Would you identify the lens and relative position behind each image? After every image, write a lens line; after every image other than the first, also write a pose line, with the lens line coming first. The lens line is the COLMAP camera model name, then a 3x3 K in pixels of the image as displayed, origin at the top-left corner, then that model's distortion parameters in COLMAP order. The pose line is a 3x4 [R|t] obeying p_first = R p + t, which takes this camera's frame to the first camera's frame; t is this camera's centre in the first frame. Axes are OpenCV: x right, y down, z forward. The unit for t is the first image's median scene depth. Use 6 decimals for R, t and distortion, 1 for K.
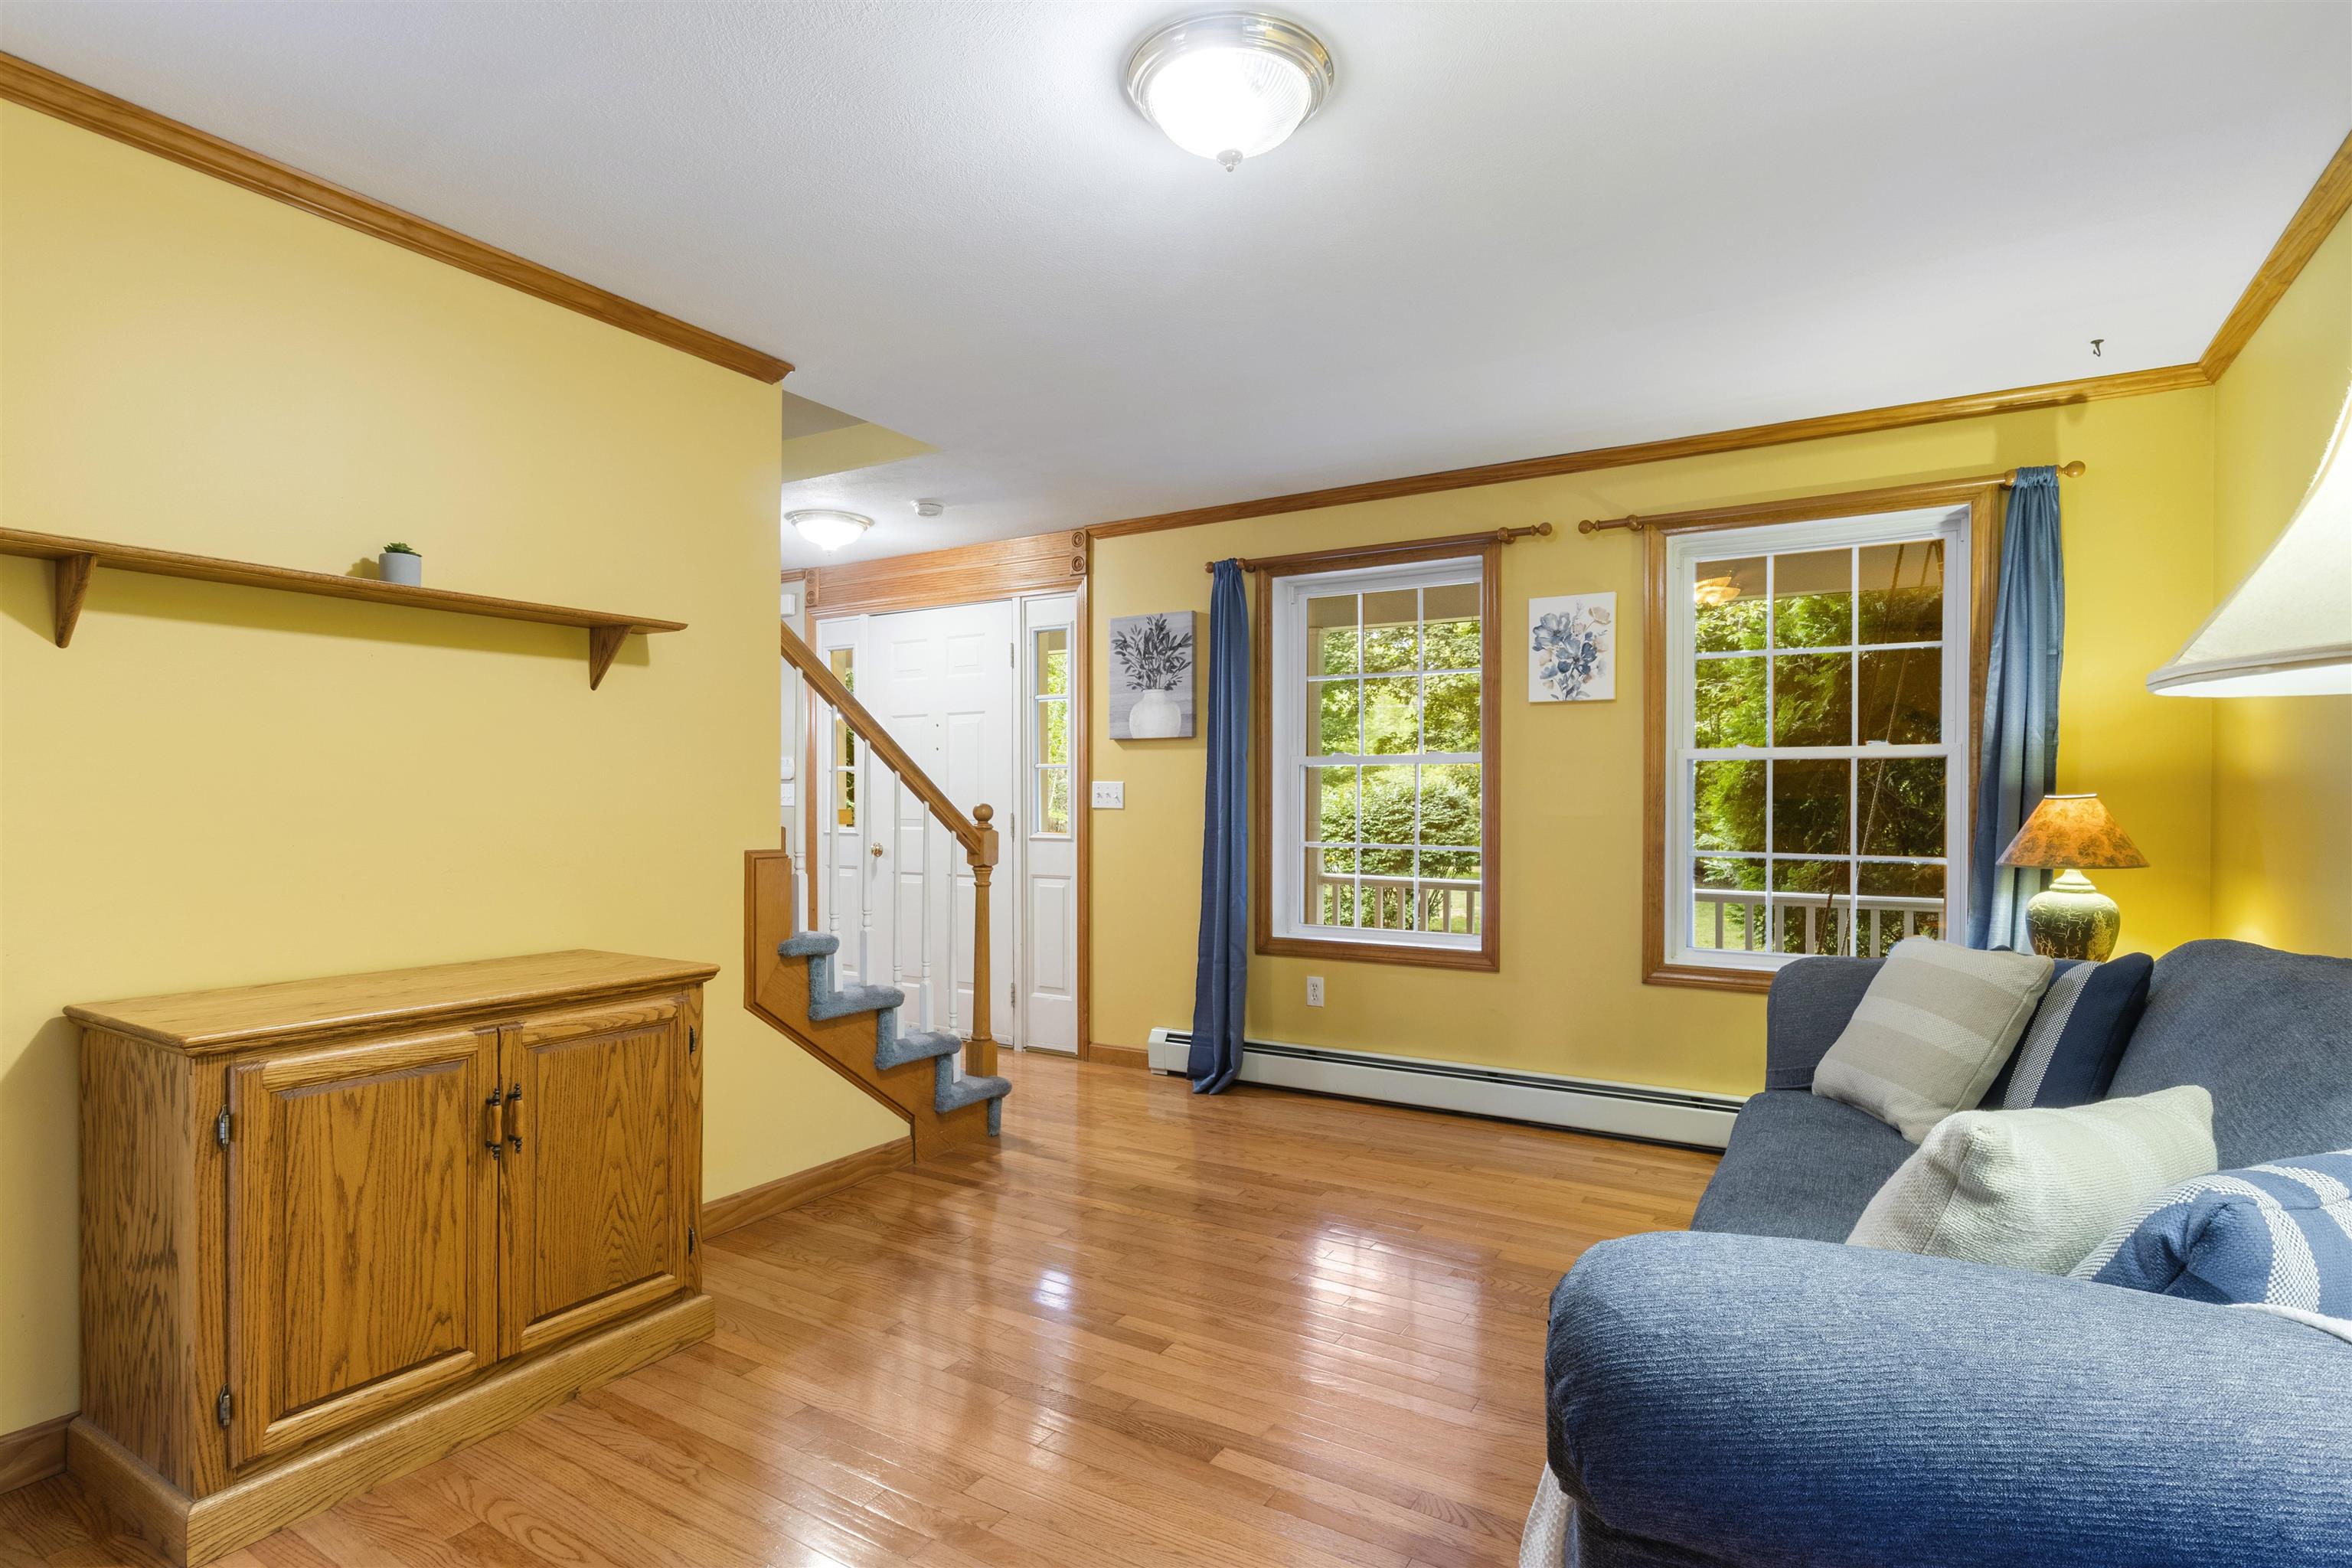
lens RADIAL K [[1170.6, 0, 1188.5], [0, 1170.6, 799.0], [0, 0, 1]] dist [-0.000377, 0.000292]
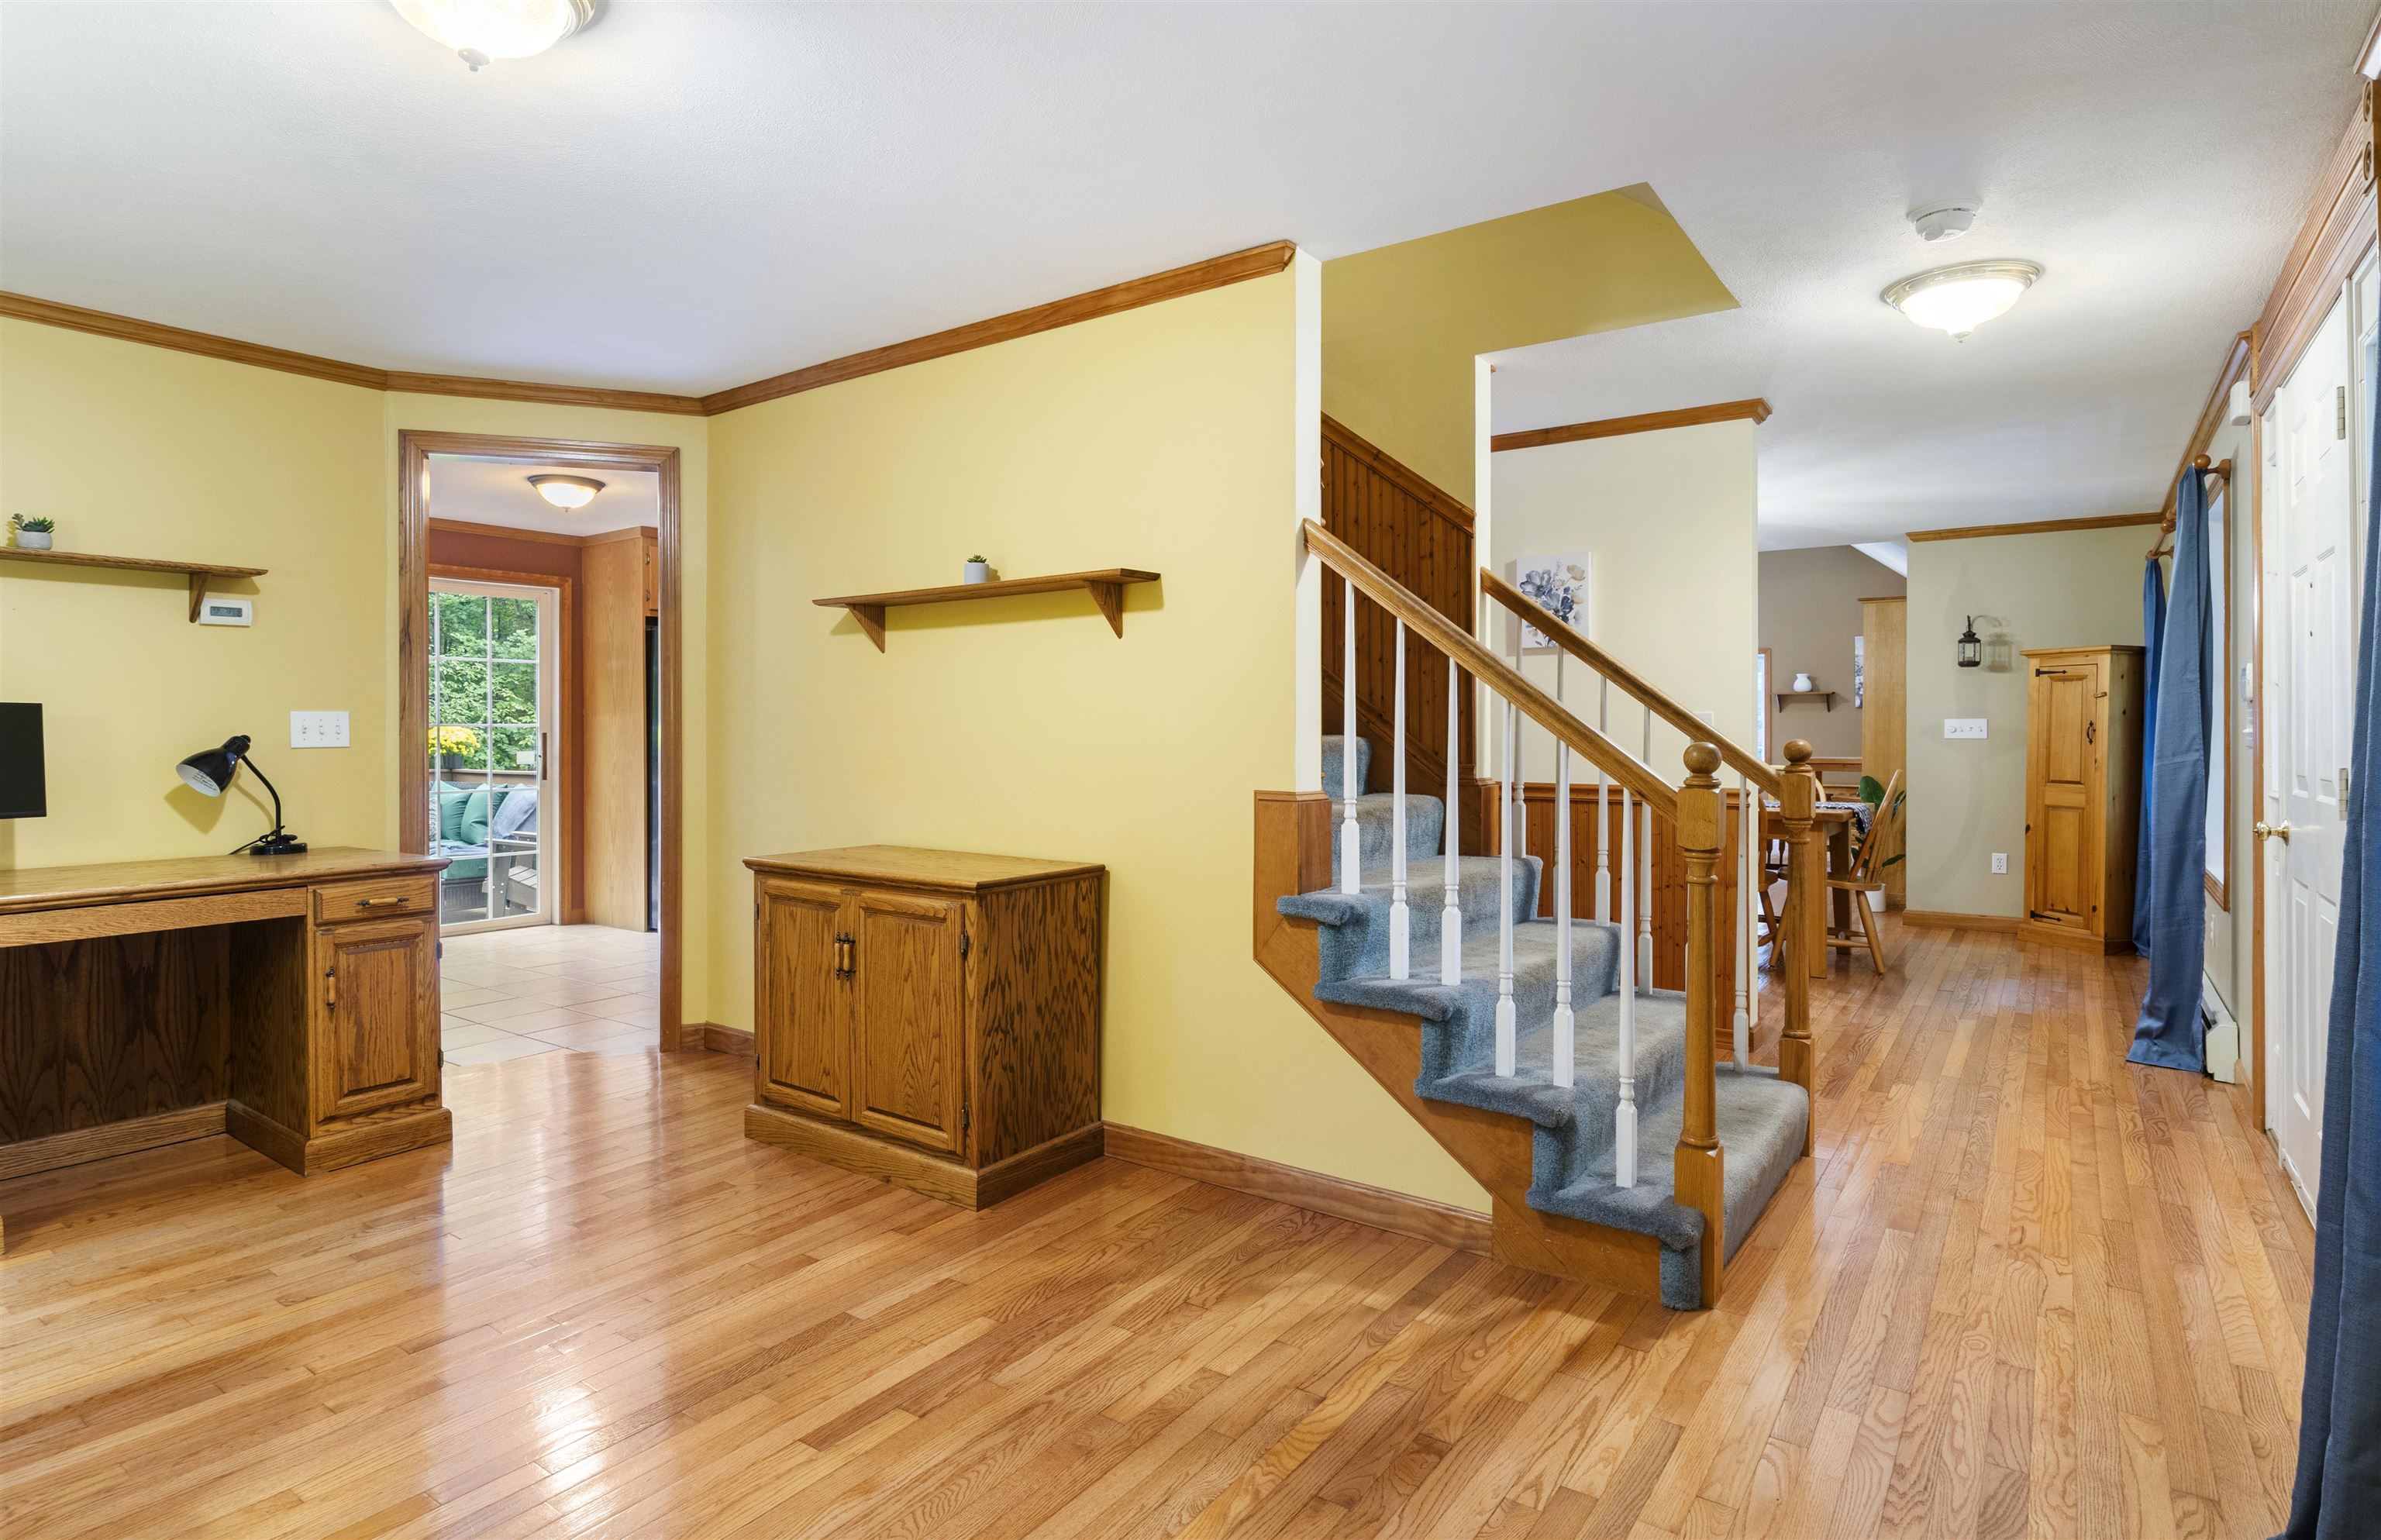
lens RADIAL K [[1230.6, 0, 1170.6], [0, 1230.6, 730.0], [0, 0, 1]] dist [0.000824, 0.000961]
pose [[-0.080678, -0.006394, -0.996720, 0.672200], [-0.002829, 0.999977, -0.006186, 0.003147], [0.996736, 0.002320, -0.080695, 1.134605]]
